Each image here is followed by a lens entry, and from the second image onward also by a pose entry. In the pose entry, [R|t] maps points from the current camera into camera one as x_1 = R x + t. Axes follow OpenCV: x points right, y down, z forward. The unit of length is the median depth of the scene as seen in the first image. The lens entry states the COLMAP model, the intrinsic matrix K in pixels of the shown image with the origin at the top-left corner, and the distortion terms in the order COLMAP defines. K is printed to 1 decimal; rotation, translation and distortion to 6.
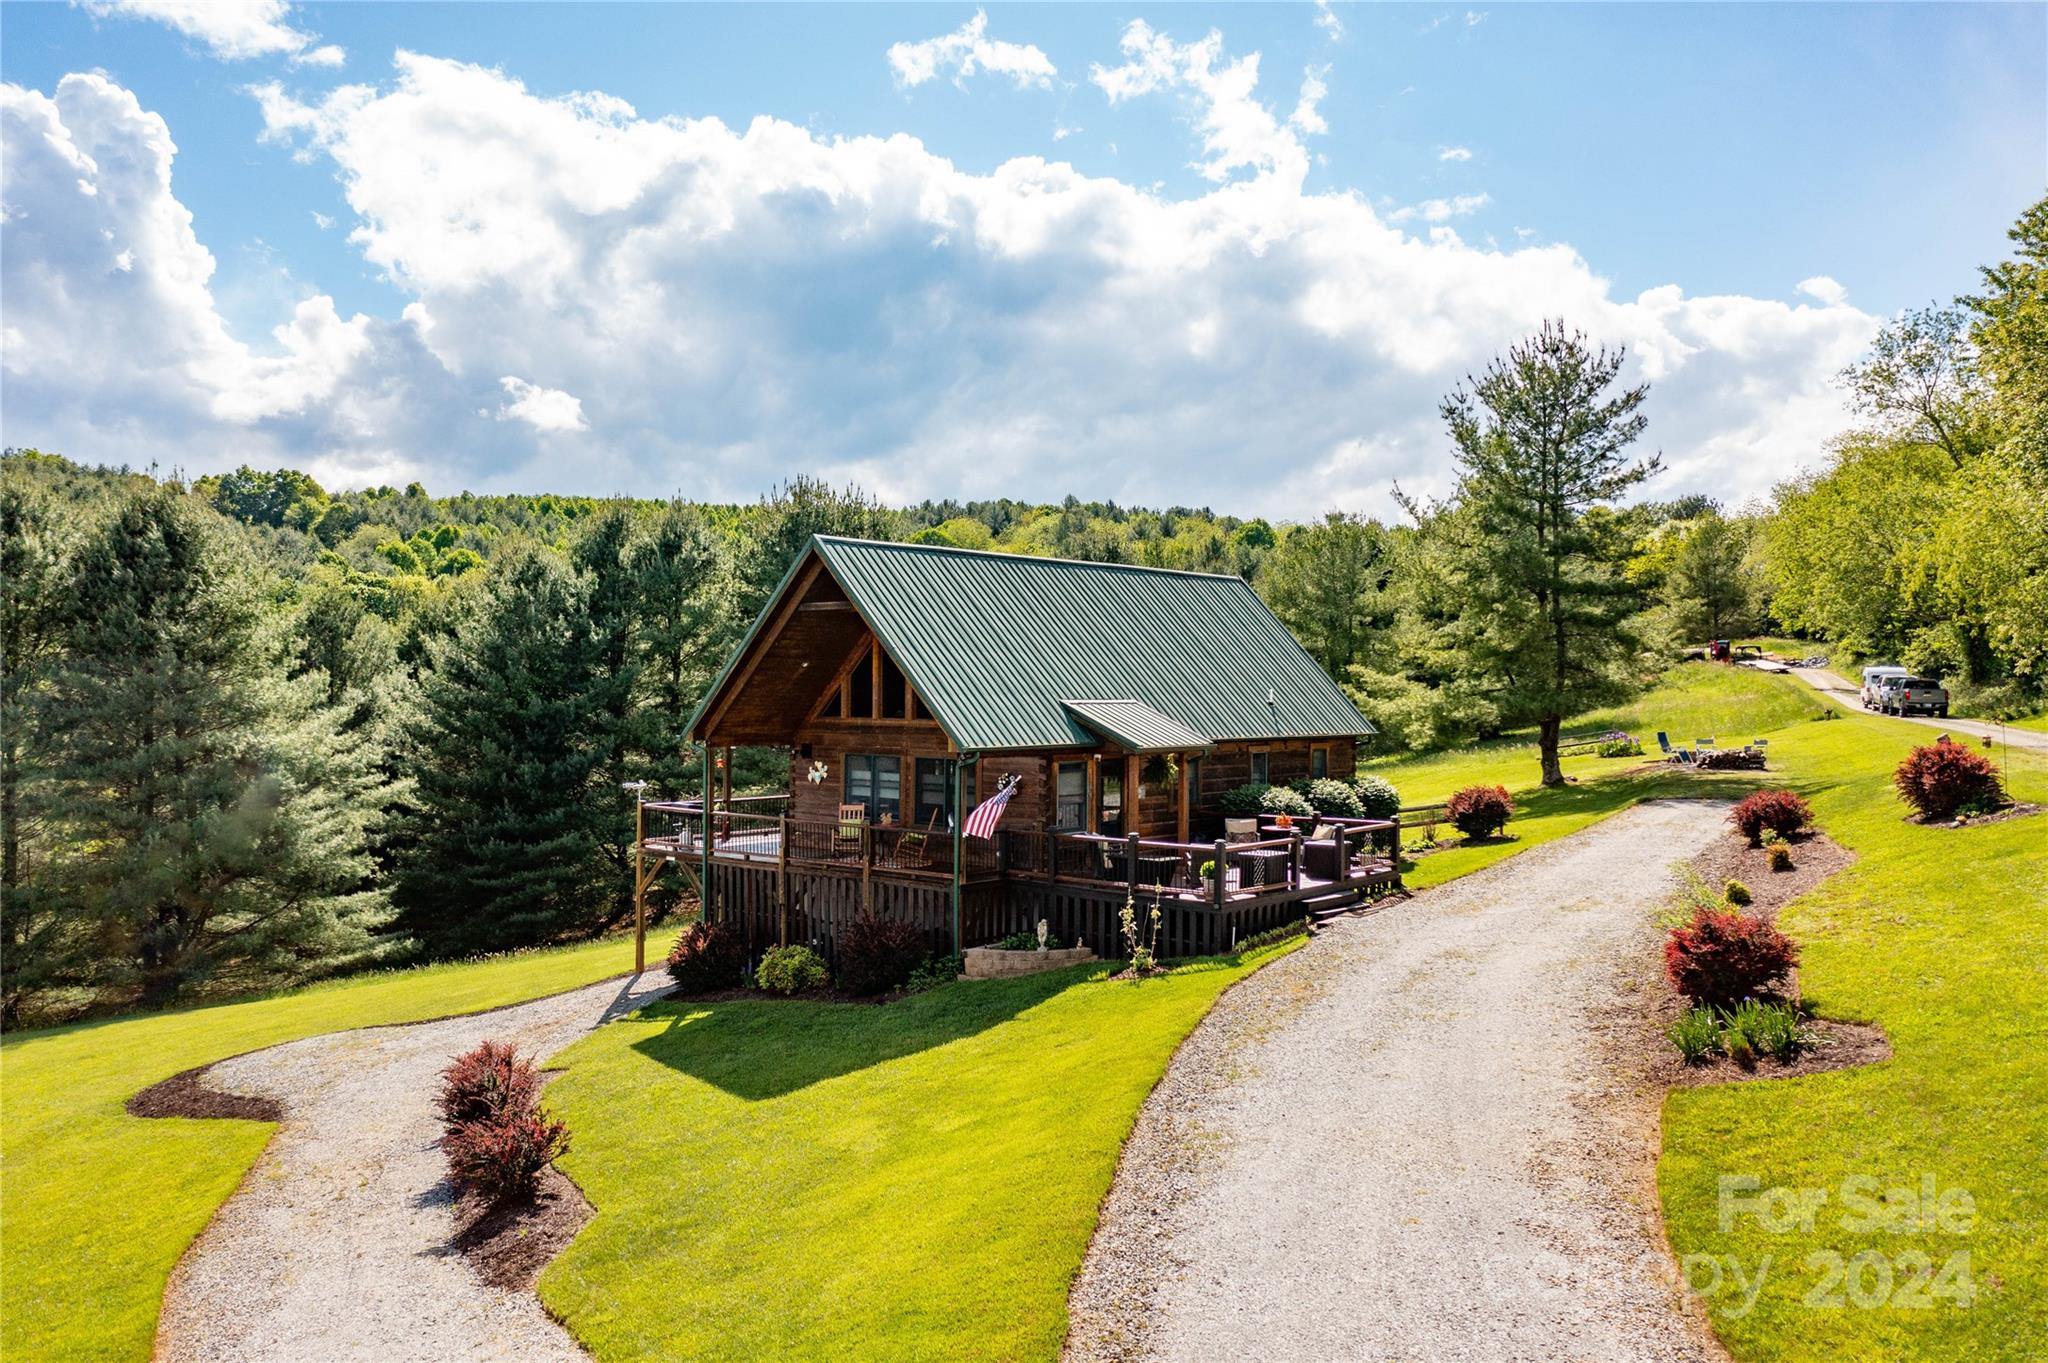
lens RADIAL K [[1606.1, 0, 1024.0], [0, 1606.1, 681.5], [0, 0, 1]] dist [-0.021621, -0.007710]
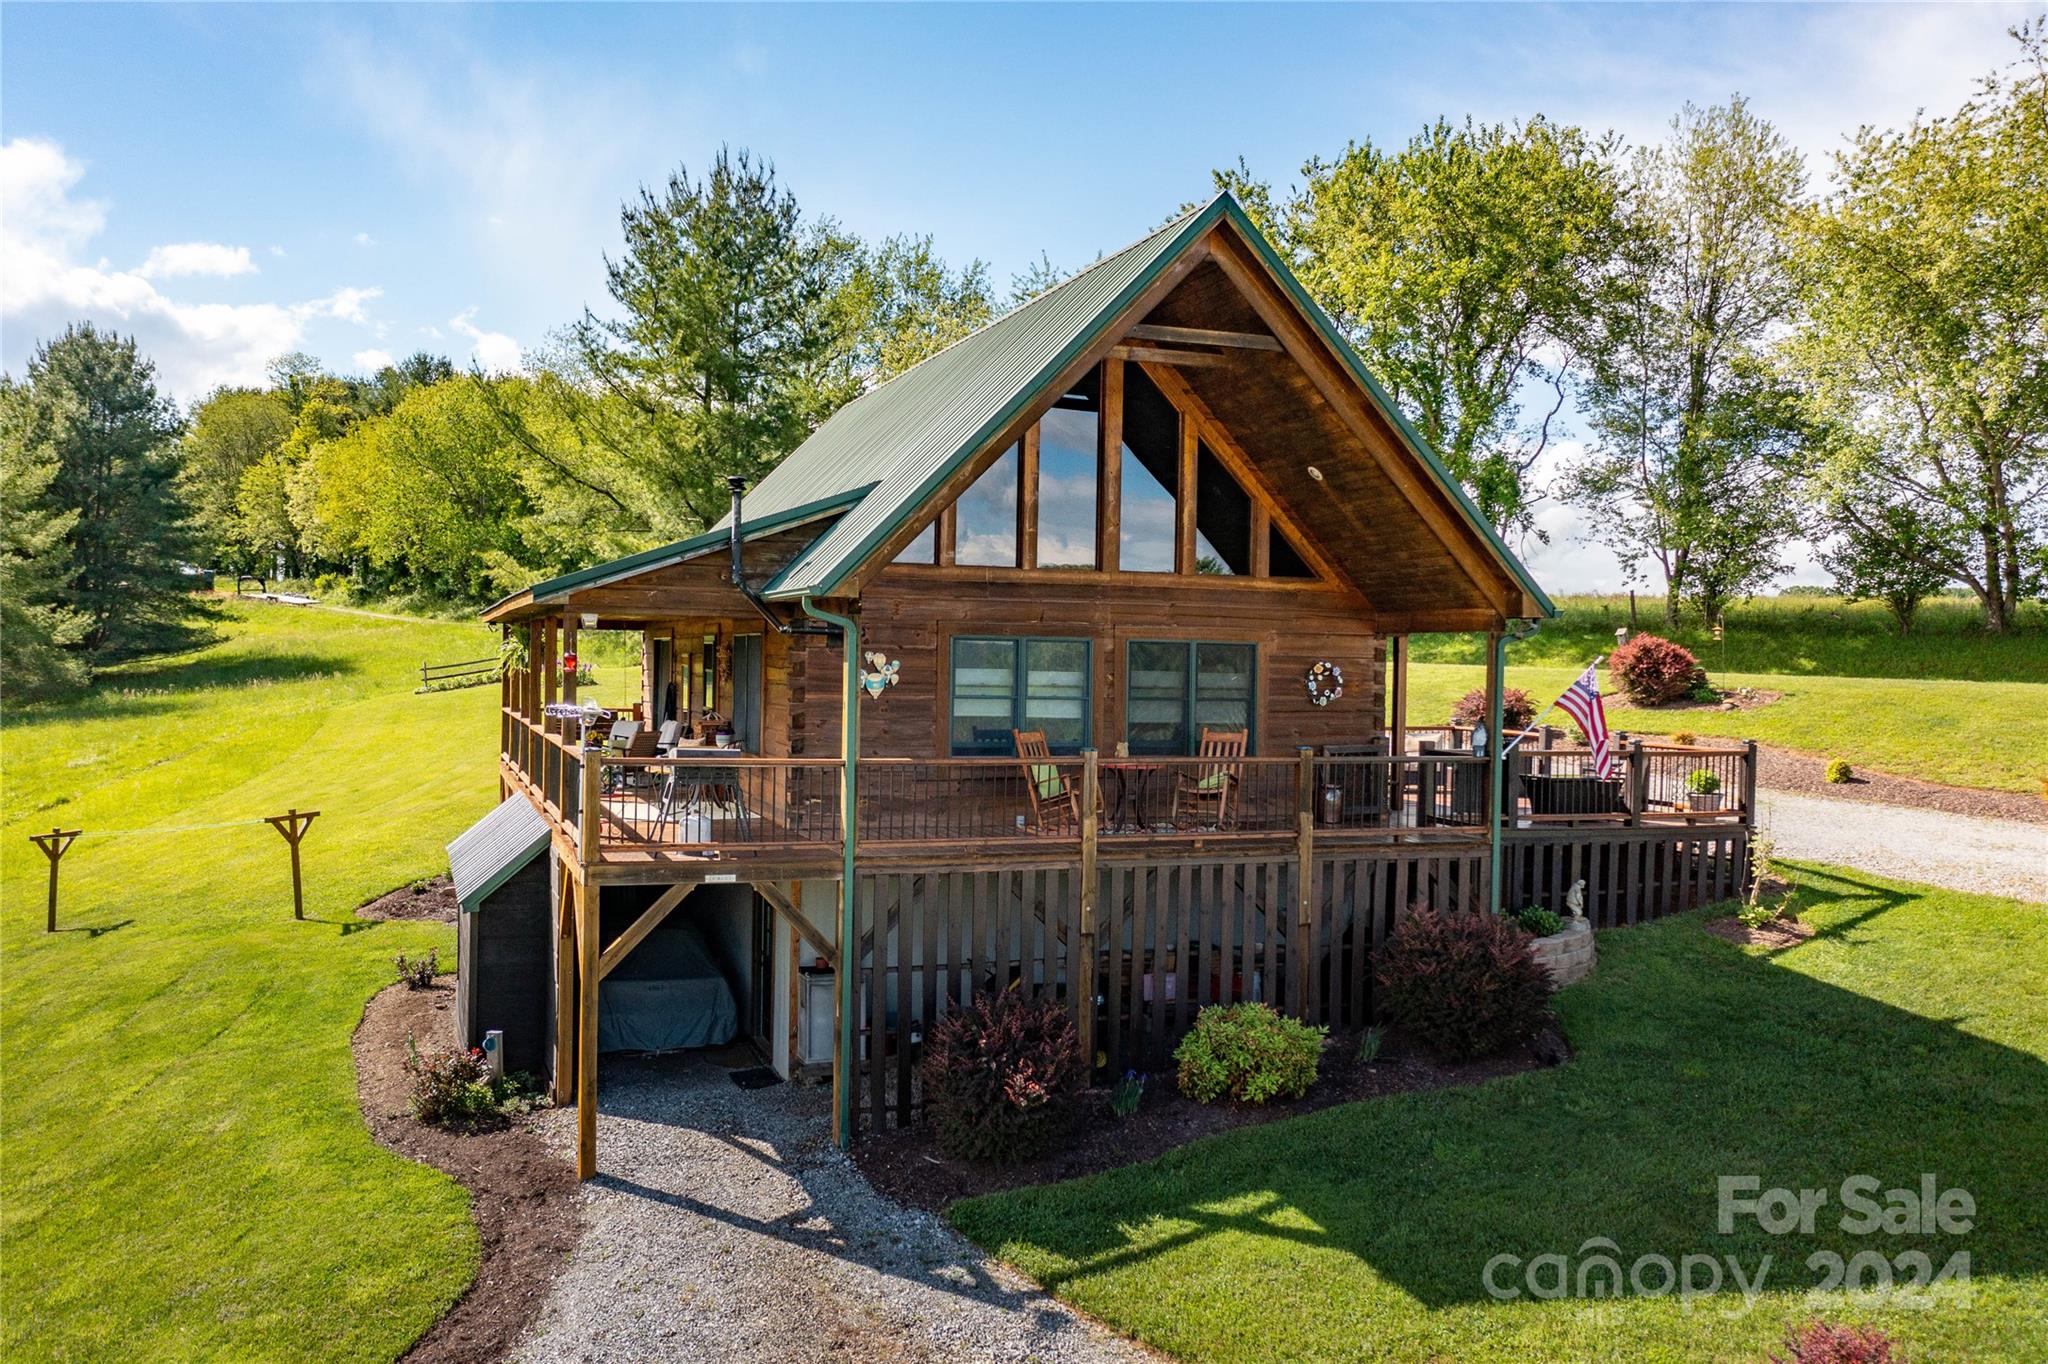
lens RADIAL K [[1648.4, 0, 1024.0], [0, 1648.4, 682.0], [0, 0, 1]] dist [-0.016333, -0.007844]
pose [[0.495352, -0.008449, 0.868651, -0.522463], [-0.018551, 0.999622, 0.020302, 0.045523], [-0.868494, -0.026171, 0.495008, 0.674466]]
